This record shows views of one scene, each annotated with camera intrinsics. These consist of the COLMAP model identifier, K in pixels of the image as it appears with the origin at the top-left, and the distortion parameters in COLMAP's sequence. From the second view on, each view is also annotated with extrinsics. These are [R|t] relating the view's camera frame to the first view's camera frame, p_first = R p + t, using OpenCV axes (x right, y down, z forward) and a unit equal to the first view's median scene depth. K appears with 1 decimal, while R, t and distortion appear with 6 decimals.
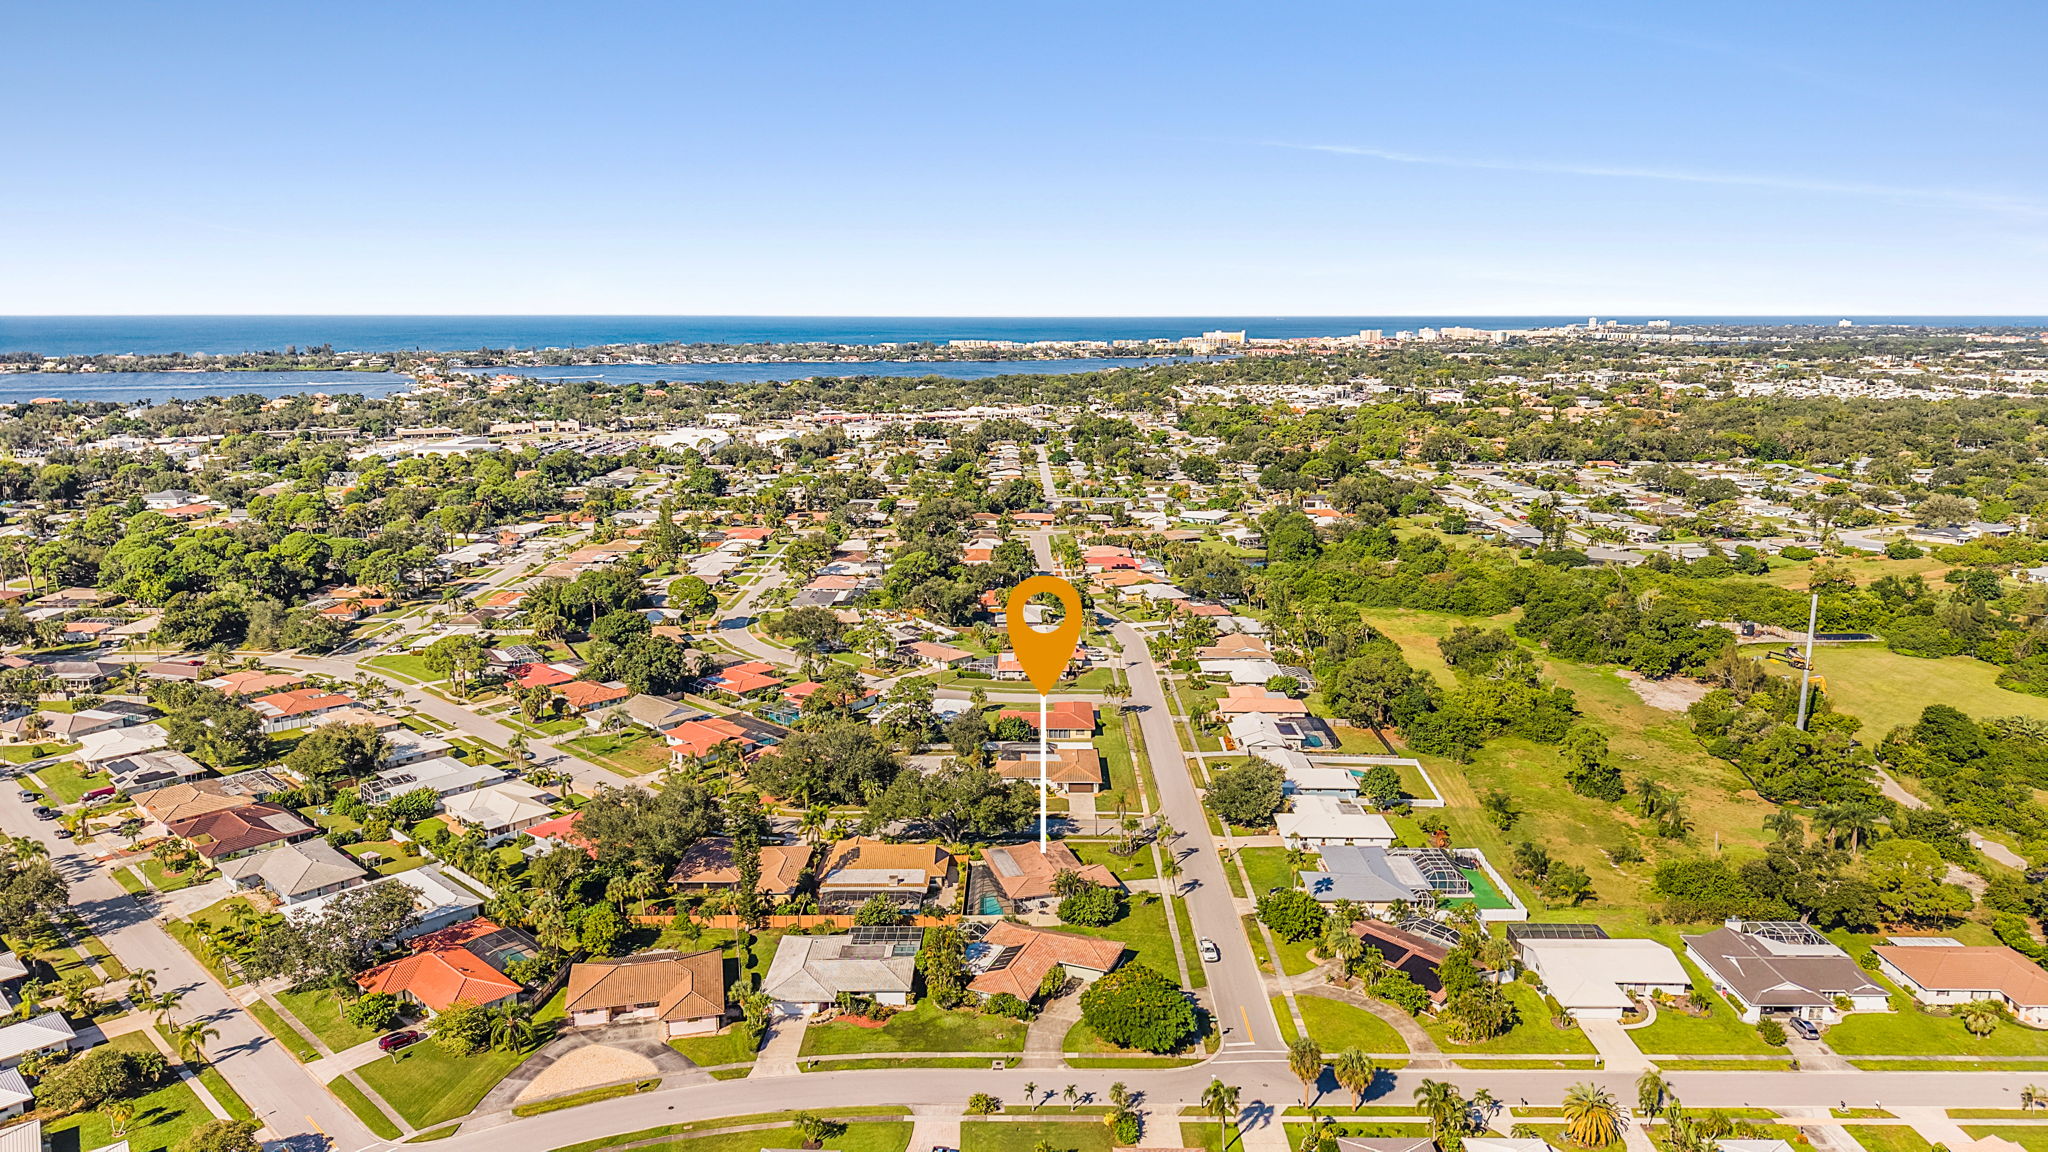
lens RADIAL K [[1358.9, 0, 1024.0], [0, 1358.9, 576.0], [0, 0, 1]] dist [0.005573, 0.001038]
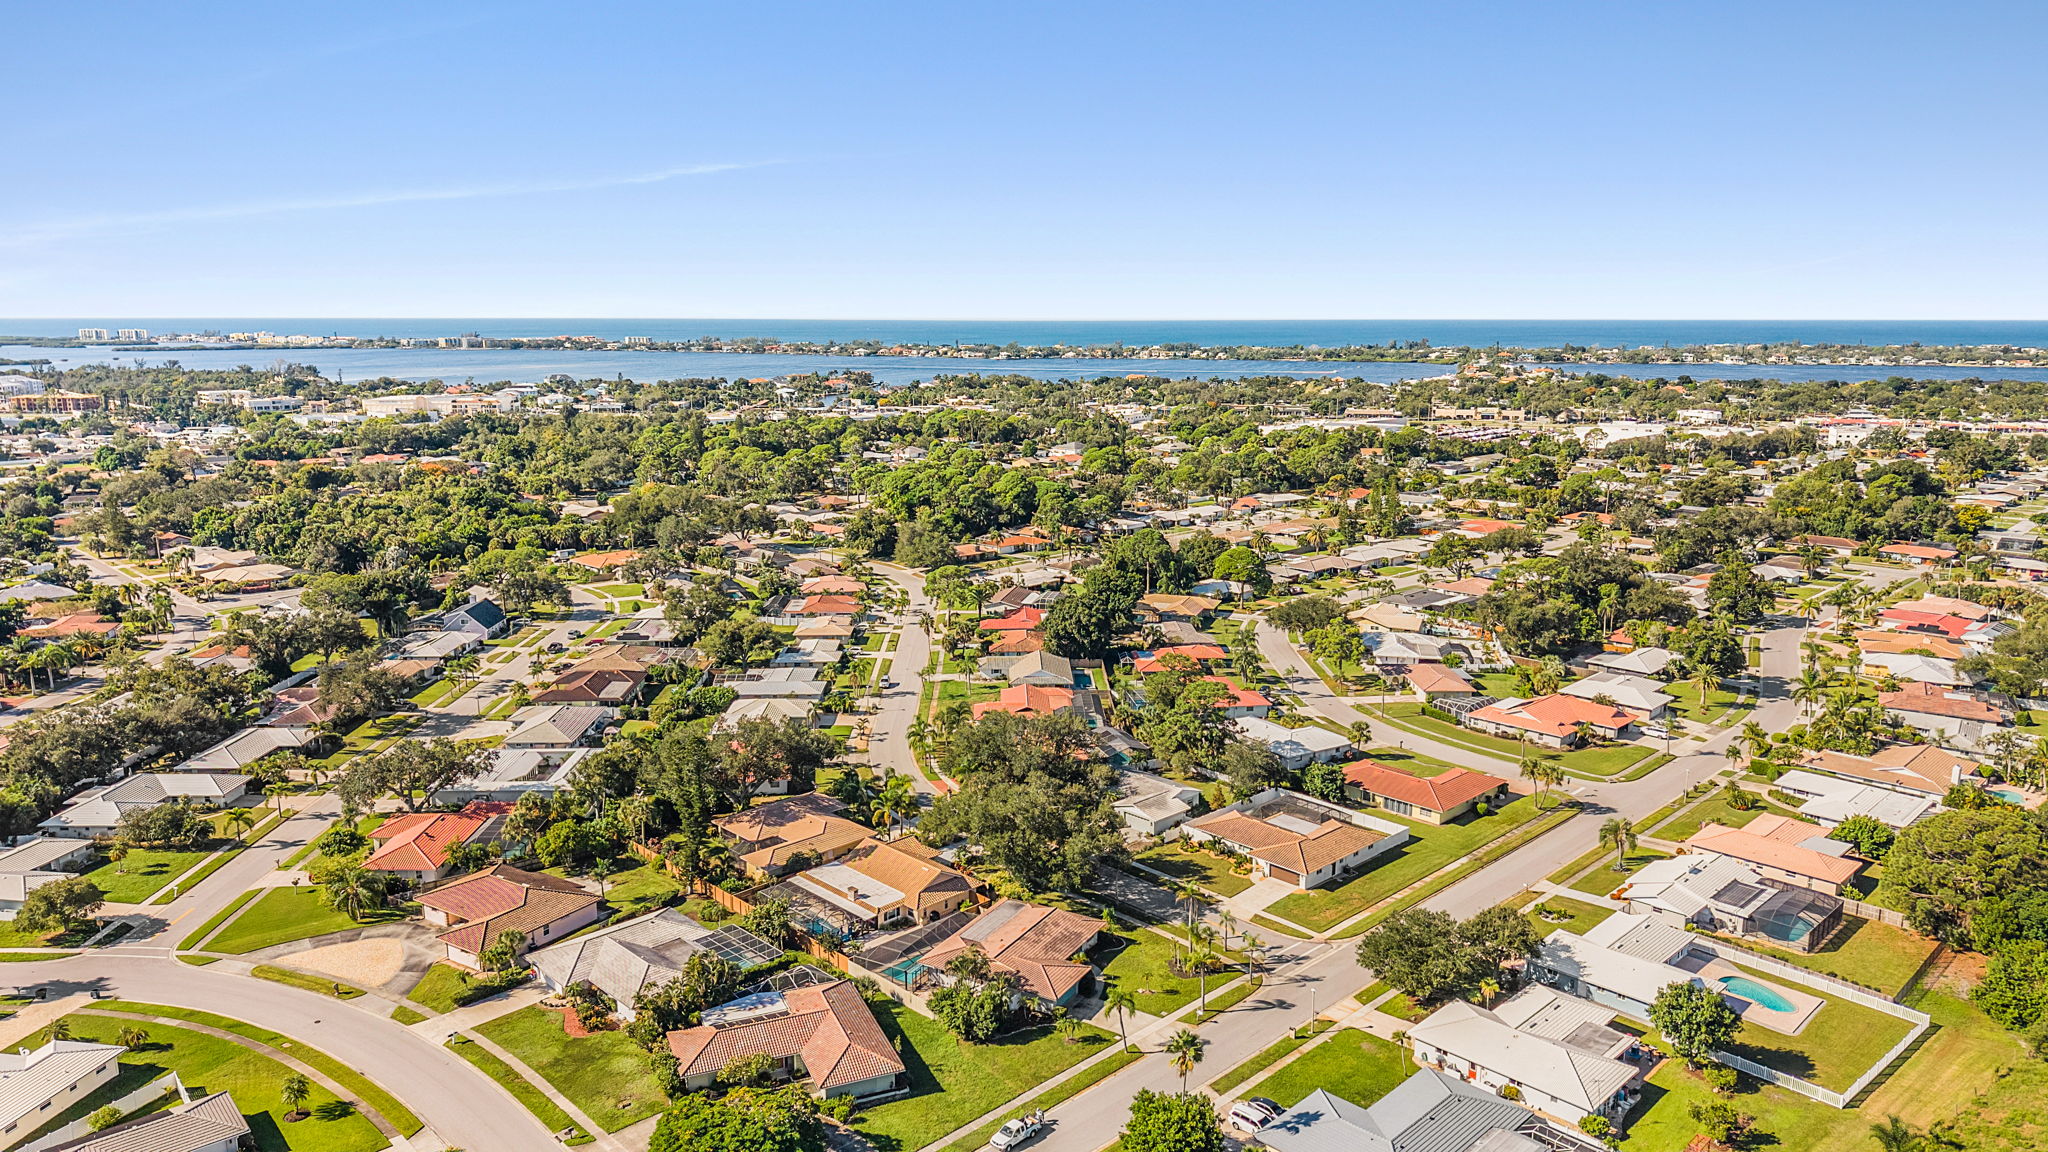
lens RADIAL K [[1358.9, 0, 1024.0], [0, 1358.9, 576.0], [0, 0, 1]] dist [0.005573, 0.001038]
pose [[0.697654, 0.132563, -0.704064, 0.506210], [-0.135146, 0.989440, 0.052378, -0.015175], [0.703573, 0.058610, 0.708202, 0.493383]]
